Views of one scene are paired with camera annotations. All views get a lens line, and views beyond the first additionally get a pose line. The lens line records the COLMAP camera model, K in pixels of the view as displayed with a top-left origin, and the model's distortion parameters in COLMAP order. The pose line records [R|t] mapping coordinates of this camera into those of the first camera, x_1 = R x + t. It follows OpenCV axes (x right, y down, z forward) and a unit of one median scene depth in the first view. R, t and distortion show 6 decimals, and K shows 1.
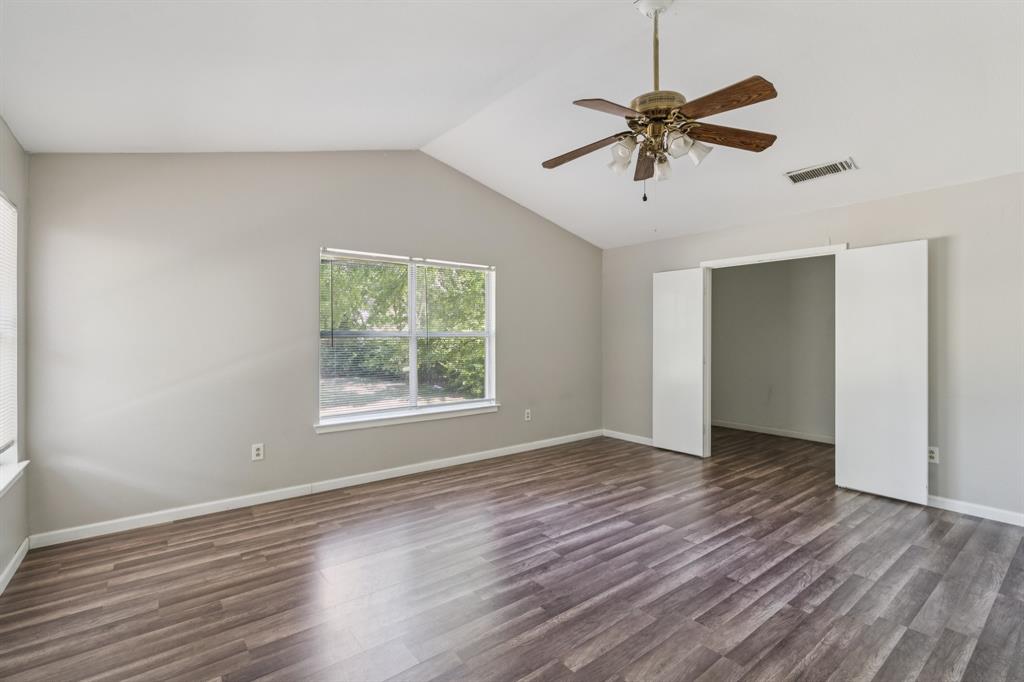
lens RADIAL K [[467.9, 0, 515.8], [0, 467.9, 336.0], [0, 0, 1]] dist [0.001508, 0.001033]
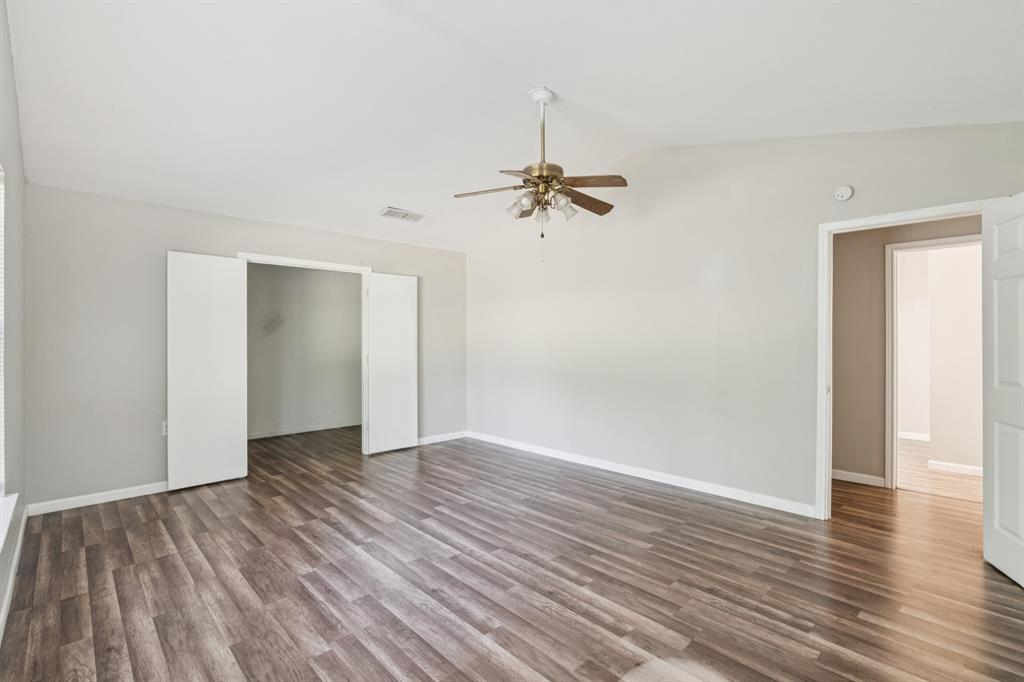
lens RADIAL K [[467.9, 0, 514.5], [0, 467.9, 341.1], [0, 0, 1]] dist [0.001508, 0.001033]
pose [[-0.095884, -0.000308, 0.995393, -0.723619], [-0.001401, 0.999999, 0.000174, 0.006652], [-0.995392, -0.001378, -0.095884, 0.823355]]
